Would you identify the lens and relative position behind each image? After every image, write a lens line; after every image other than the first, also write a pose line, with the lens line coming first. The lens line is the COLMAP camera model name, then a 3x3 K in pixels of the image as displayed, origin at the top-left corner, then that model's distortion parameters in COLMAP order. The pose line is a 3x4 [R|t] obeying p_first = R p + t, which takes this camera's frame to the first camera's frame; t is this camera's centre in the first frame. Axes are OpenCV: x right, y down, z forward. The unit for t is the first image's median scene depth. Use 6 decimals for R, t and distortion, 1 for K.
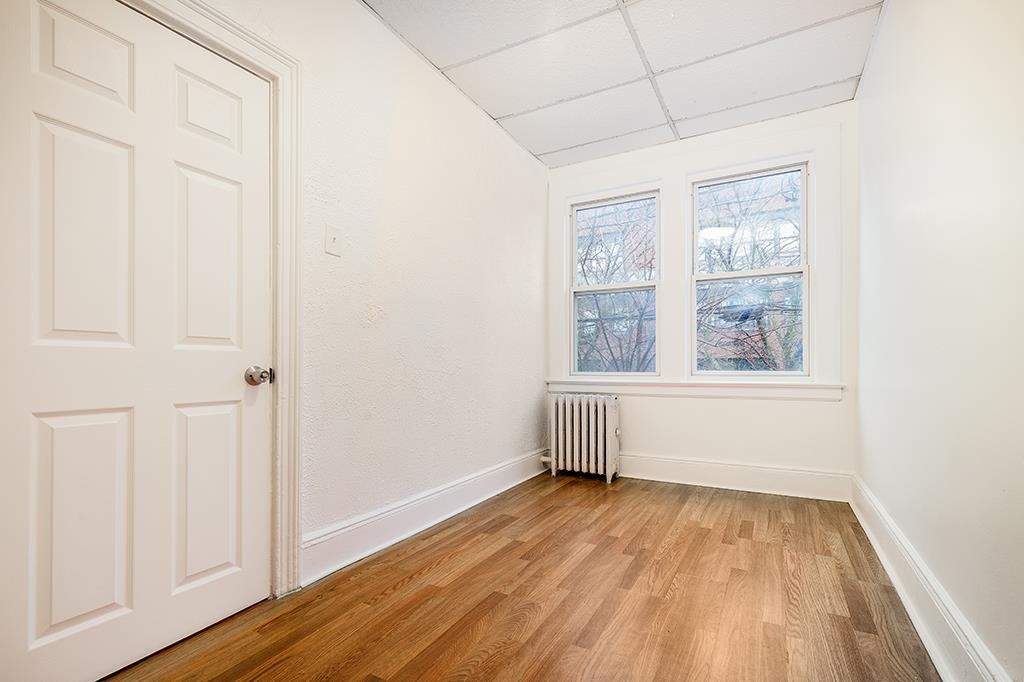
lens RADIAL K [[477.6, 0, 529.3], [0, 477.6, 357.2], [0, 0, 1]] dist [0.001216, -0.000071]
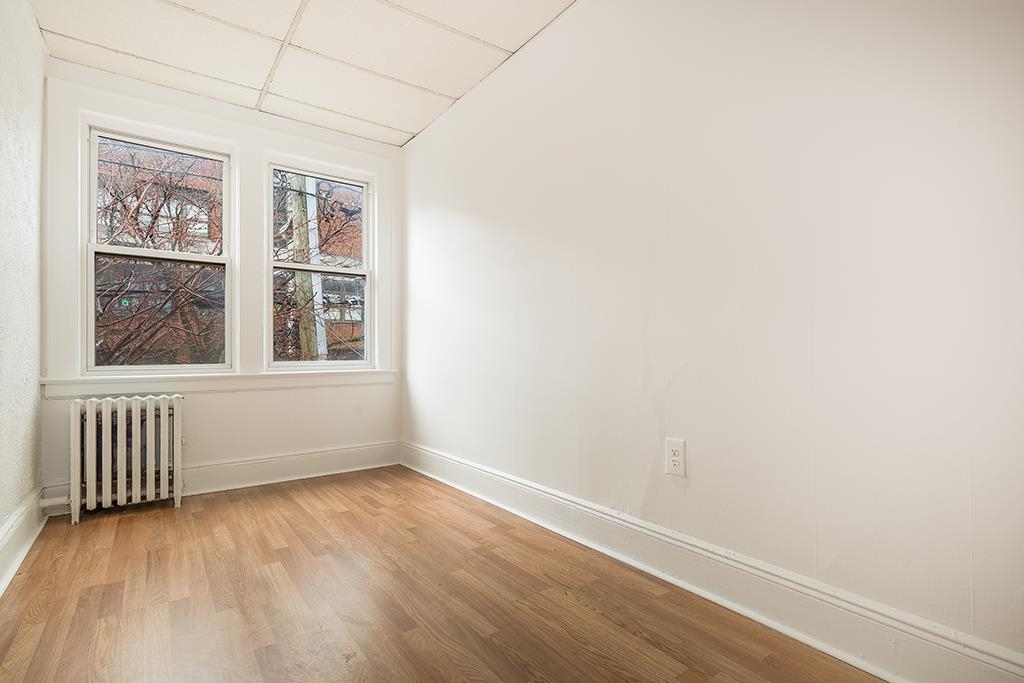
lens RADIAL K [[477.6, 0, 529.3], [0, 477.6, 357.7], [0, 0, 1]] dist [0.001216, -0.000071]
pose [[0.413888, -0.006571, 0.910304, -0.356901], [-0.007993, 0.999909, 0.010852, 0.006488], [-0.910293, -0.011767, 0.413798, 0.177061]]
